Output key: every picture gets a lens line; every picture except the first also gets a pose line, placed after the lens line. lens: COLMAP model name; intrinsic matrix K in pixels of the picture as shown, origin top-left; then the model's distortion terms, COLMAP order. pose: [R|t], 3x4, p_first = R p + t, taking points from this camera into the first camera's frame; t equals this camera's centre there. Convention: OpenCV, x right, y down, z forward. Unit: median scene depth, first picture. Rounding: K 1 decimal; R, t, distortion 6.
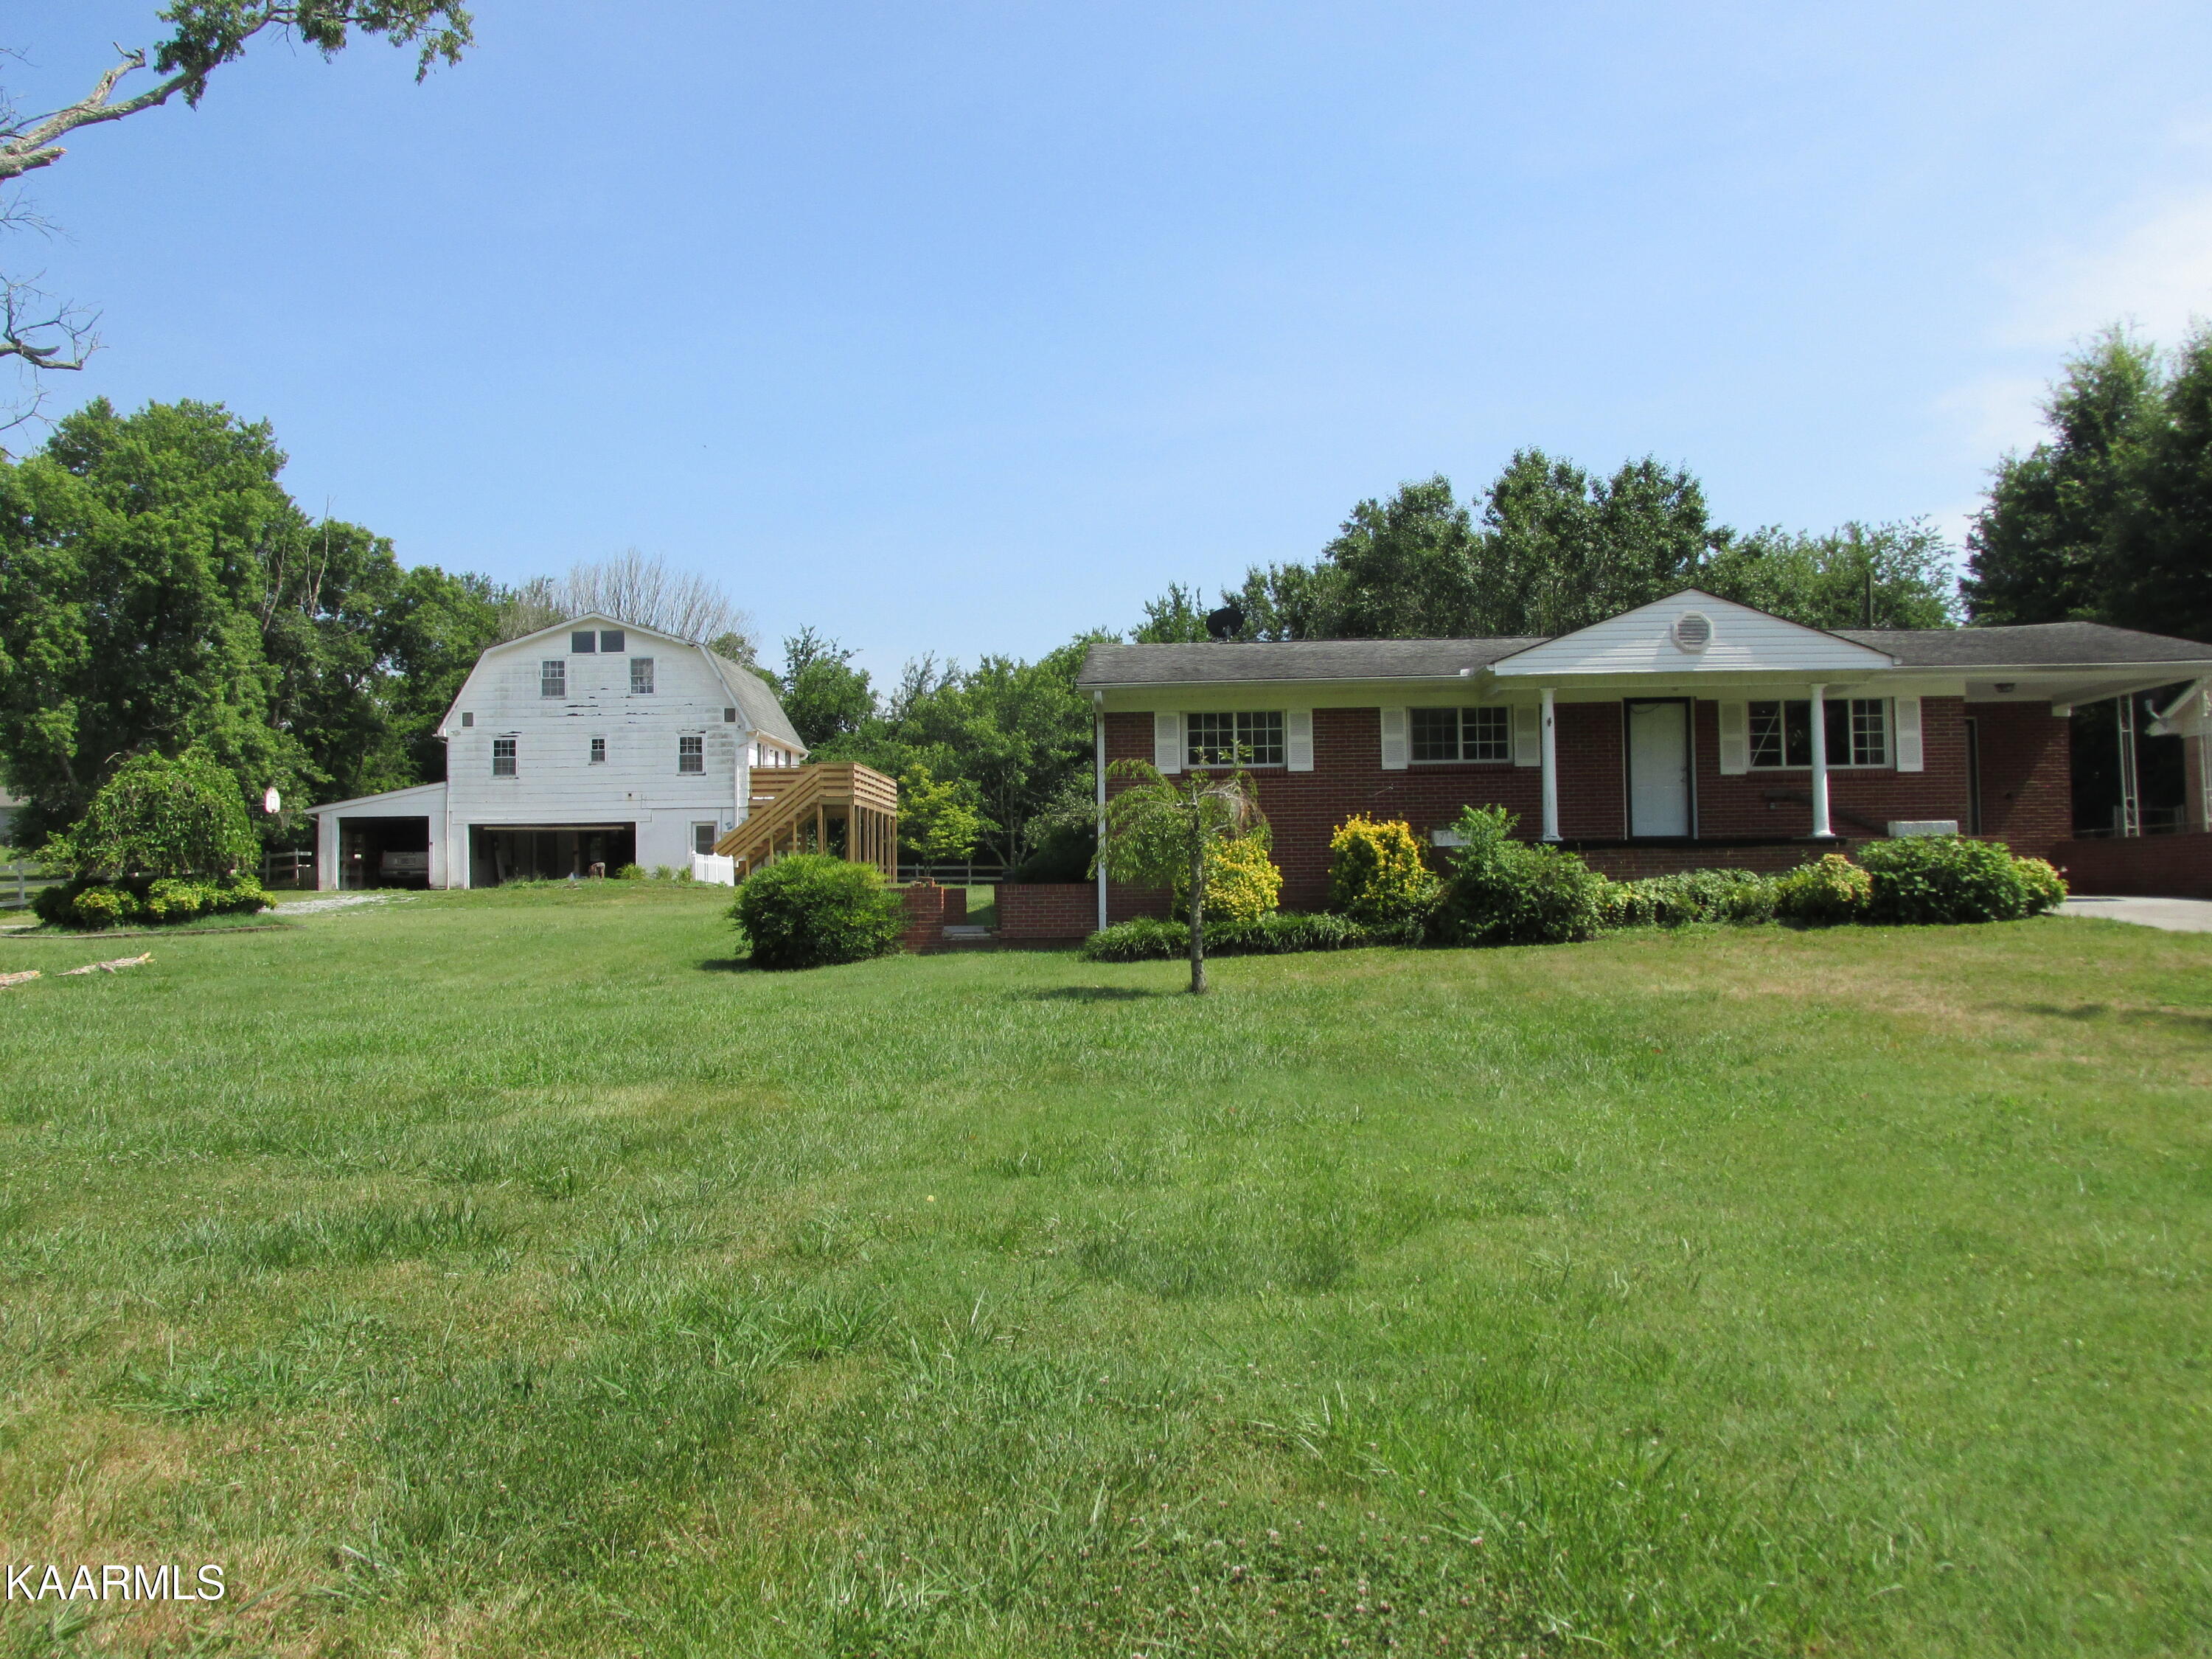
lens RADIAL K [[1764.4, 0, 1072.9], [0, 1764.4, 836.1], [0, 0, 1]] dist [-0.027765, -0.008379]
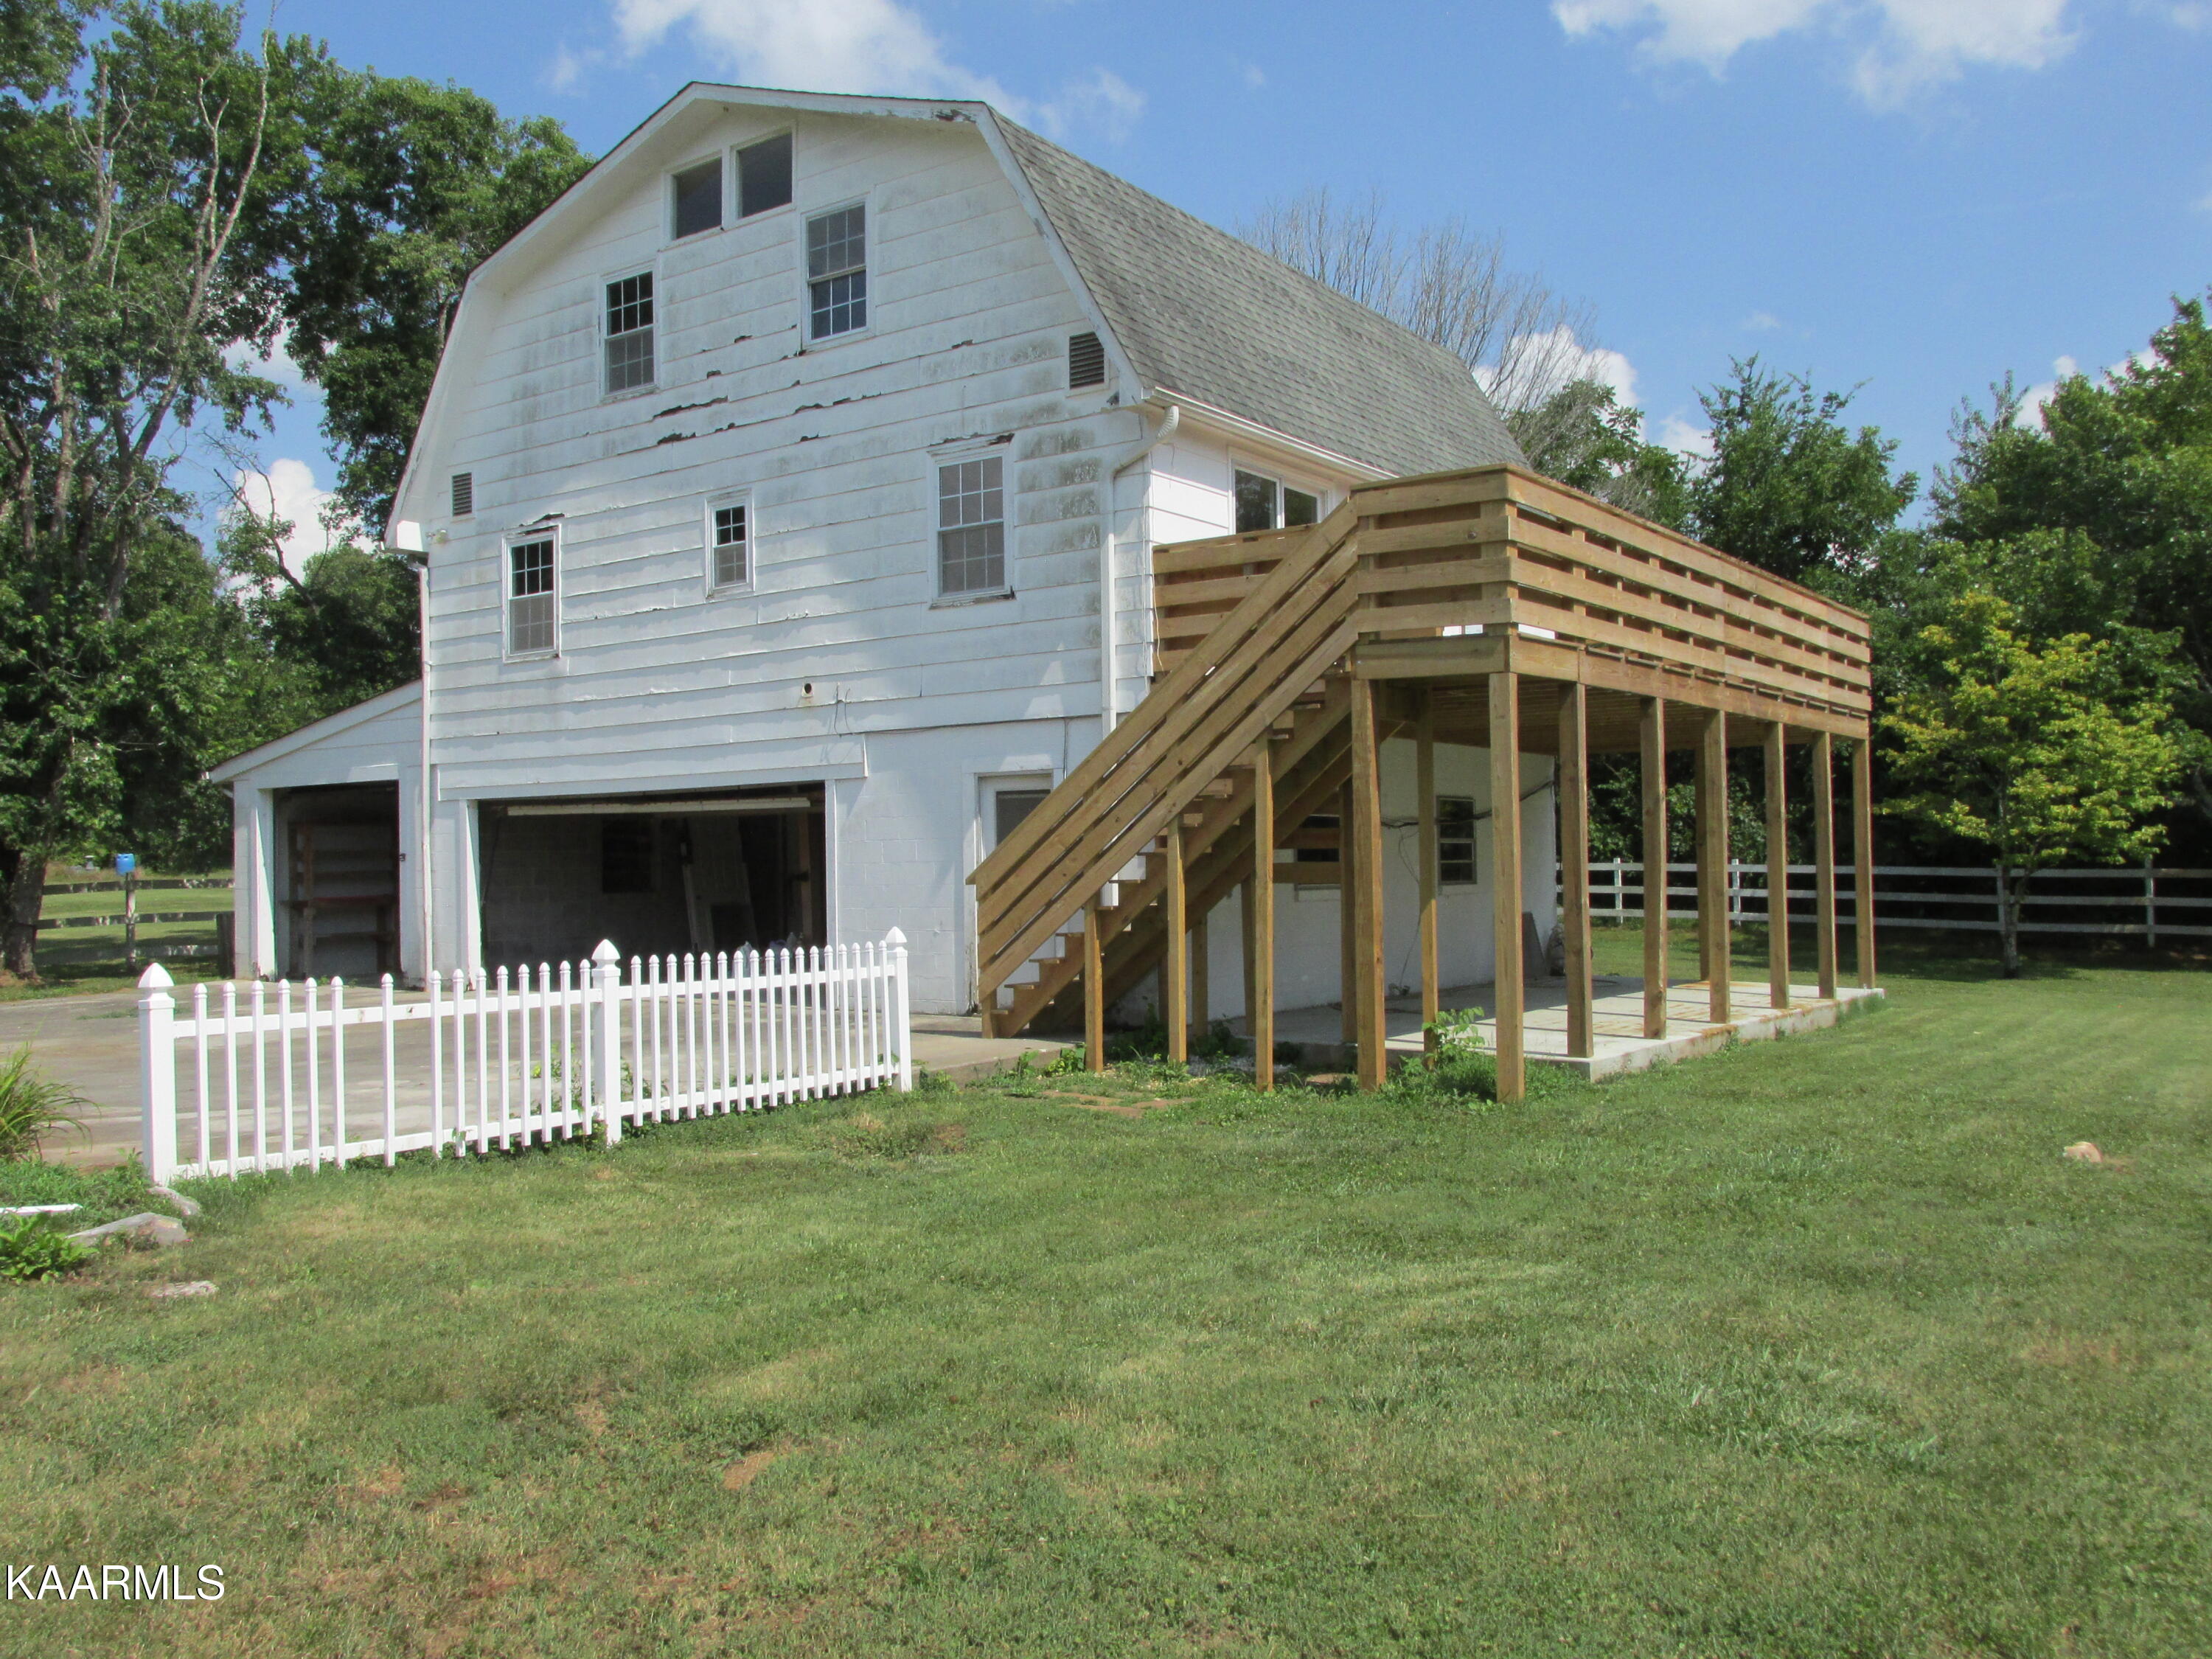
lens RADIAL K [[1764.4, 0, 1072.9], [0, 1764.4, 836.1], [0, 0, 1]] dist [-0.027765, -0.008379]
pose [[0.824668, -0.004696, -0.565598, -0.050800], [0.020843, 0.999539, 0.022091, -0.004513], [0.565234, -0.030006, 0.824385, 0.781684]]
